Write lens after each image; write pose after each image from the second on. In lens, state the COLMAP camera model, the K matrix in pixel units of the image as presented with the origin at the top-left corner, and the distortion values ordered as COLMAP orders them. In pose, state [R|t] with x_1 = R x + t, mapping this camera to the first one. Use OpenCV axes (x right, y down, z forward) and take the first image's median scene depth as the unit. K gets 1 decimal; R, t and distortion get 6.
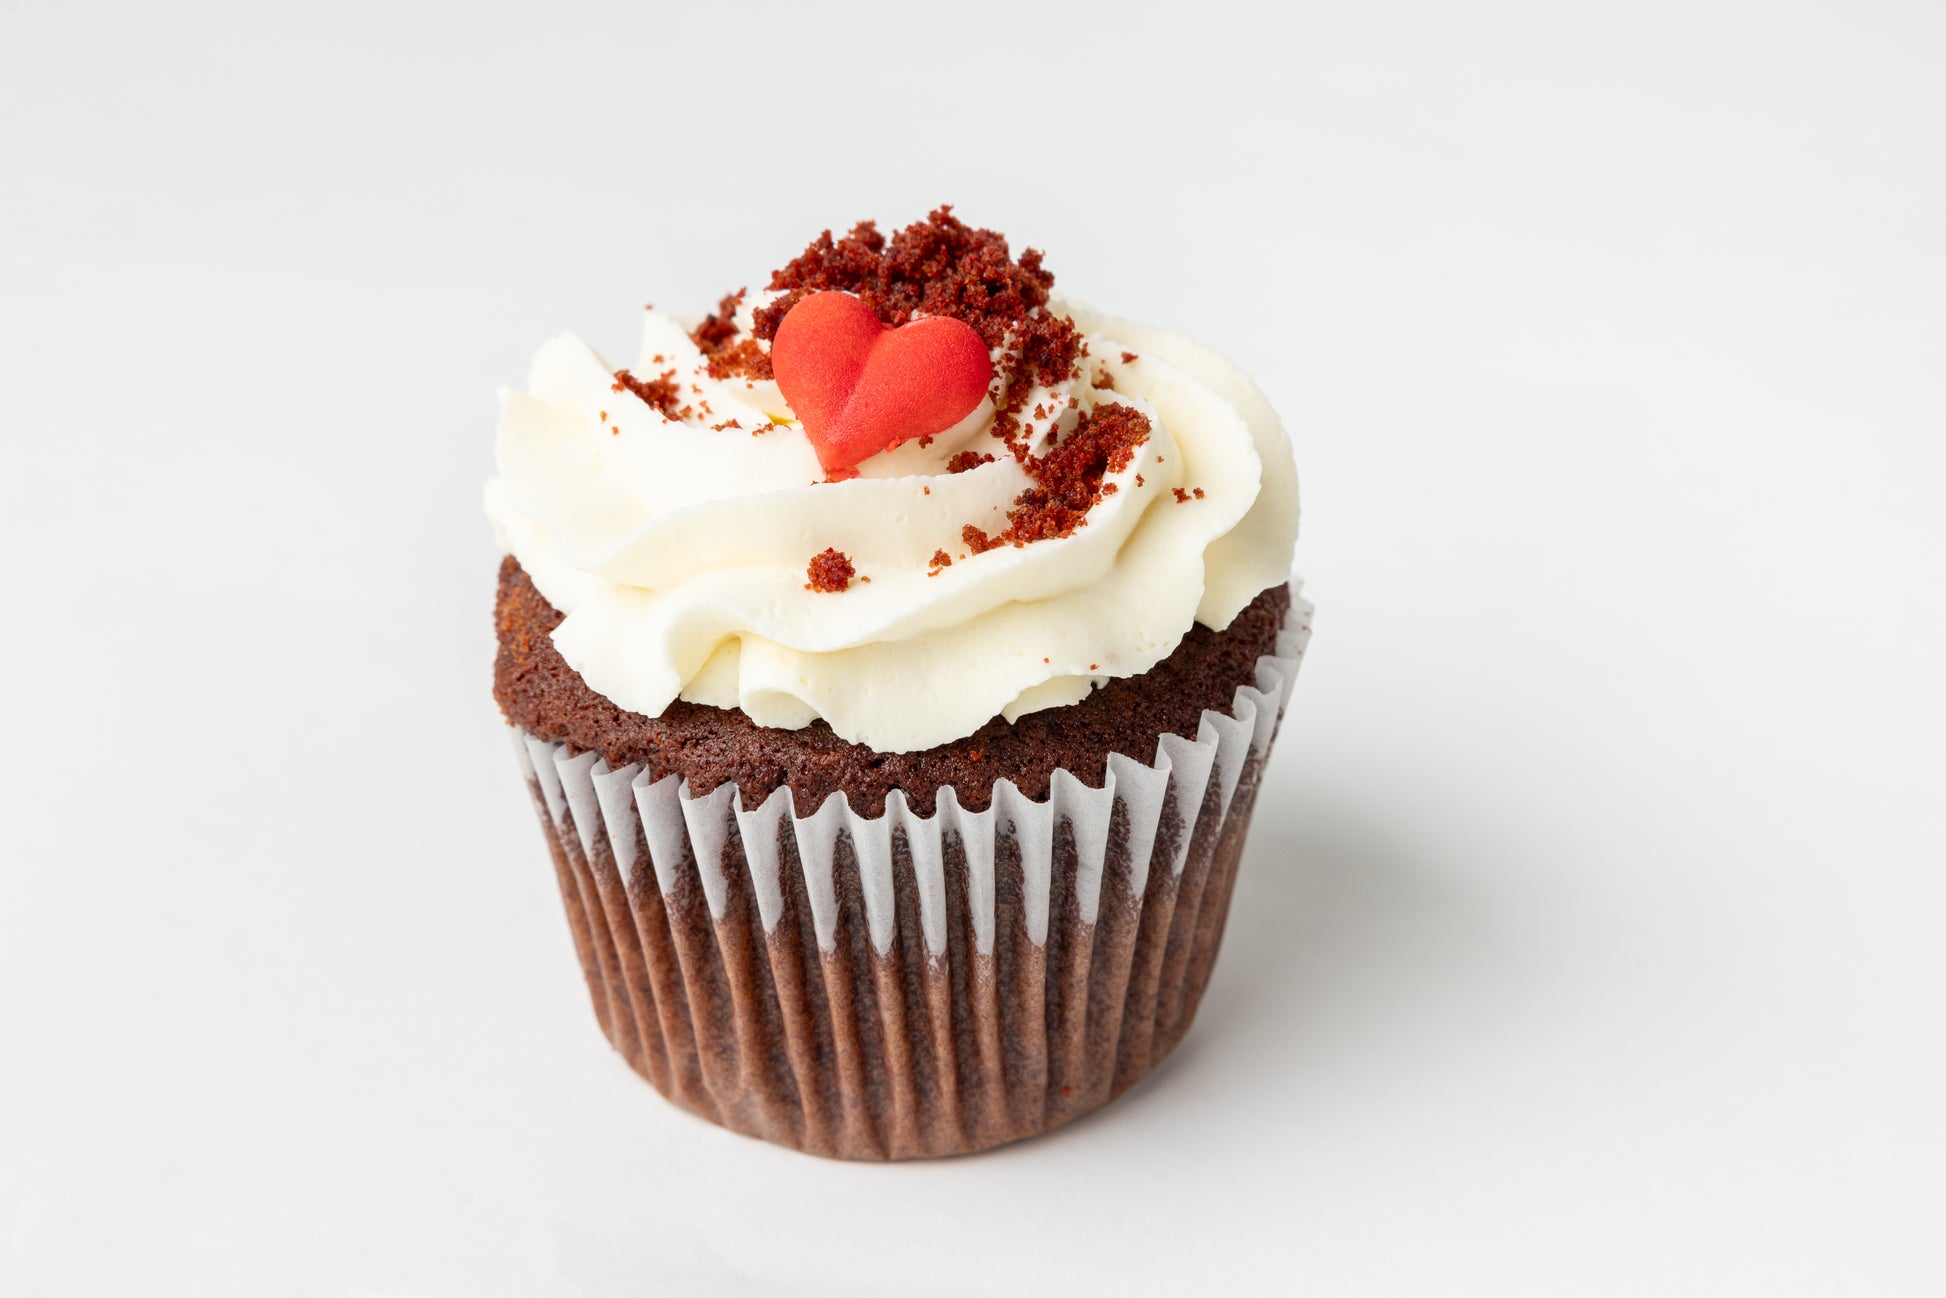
lens RADIAL K [[3554.8, 0, 977.5], [0, 3554.8, 642.7], [0, 0, 1]] dist [0.059793, 0.000000]
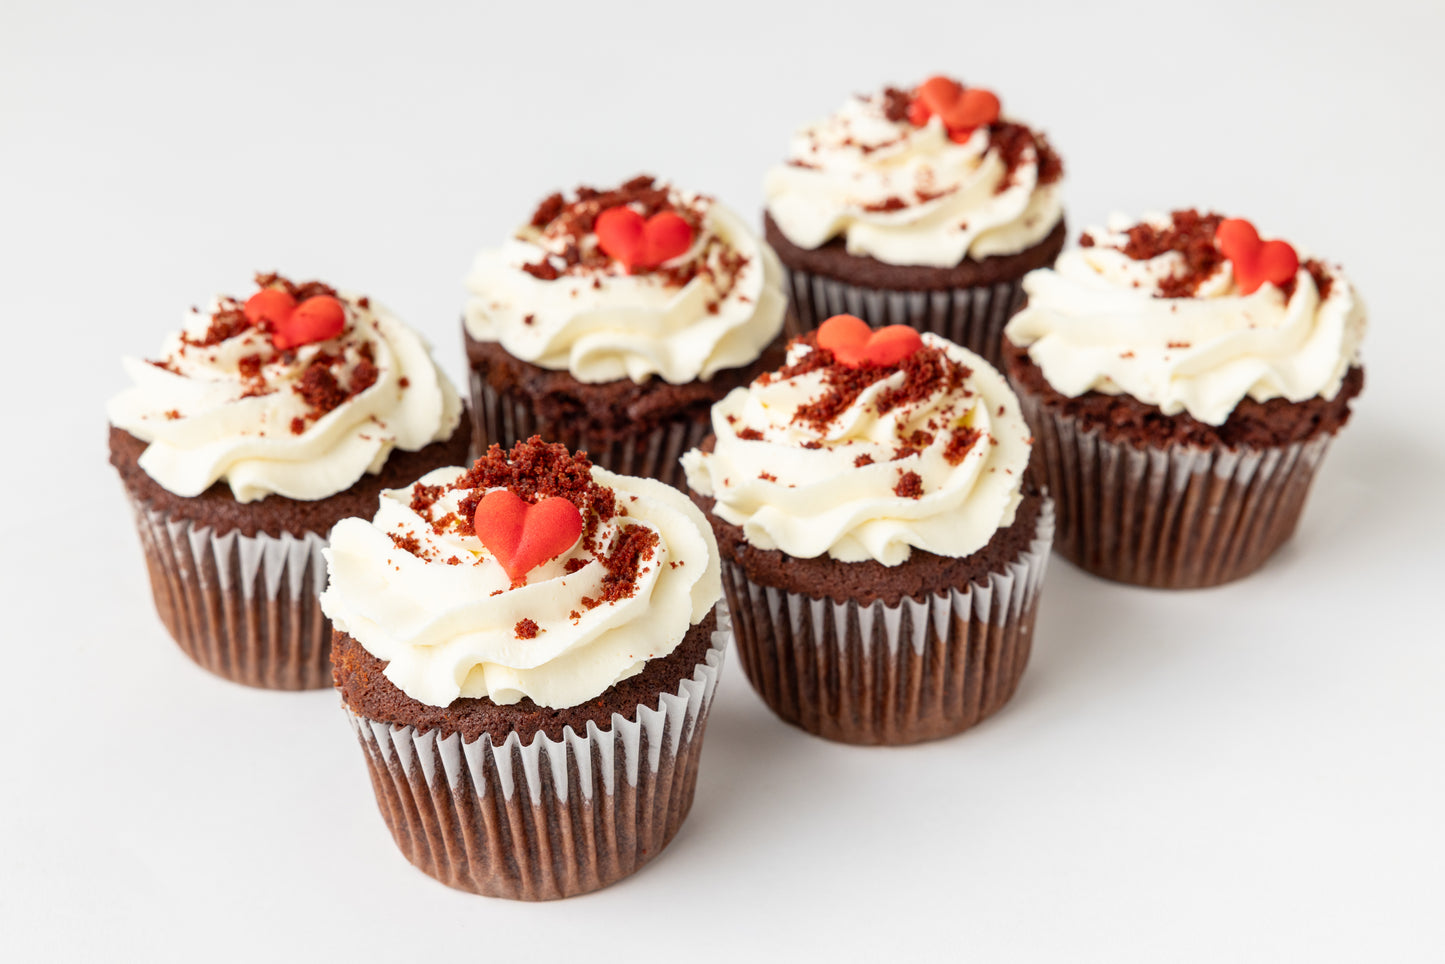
lens RADIAL K [[2639.6, 0, 721.8], [0, 2639.6, 485.6], [0, 0, 1]] dist [0.059793, 0.000000]
pose [[0.968760, -0.125328, 0.214002, -0.244259], [0.120391, 0.992074, 0.036003, -0.141370], [-0.216818, -0.009114, 0.976169, -0.533761]]
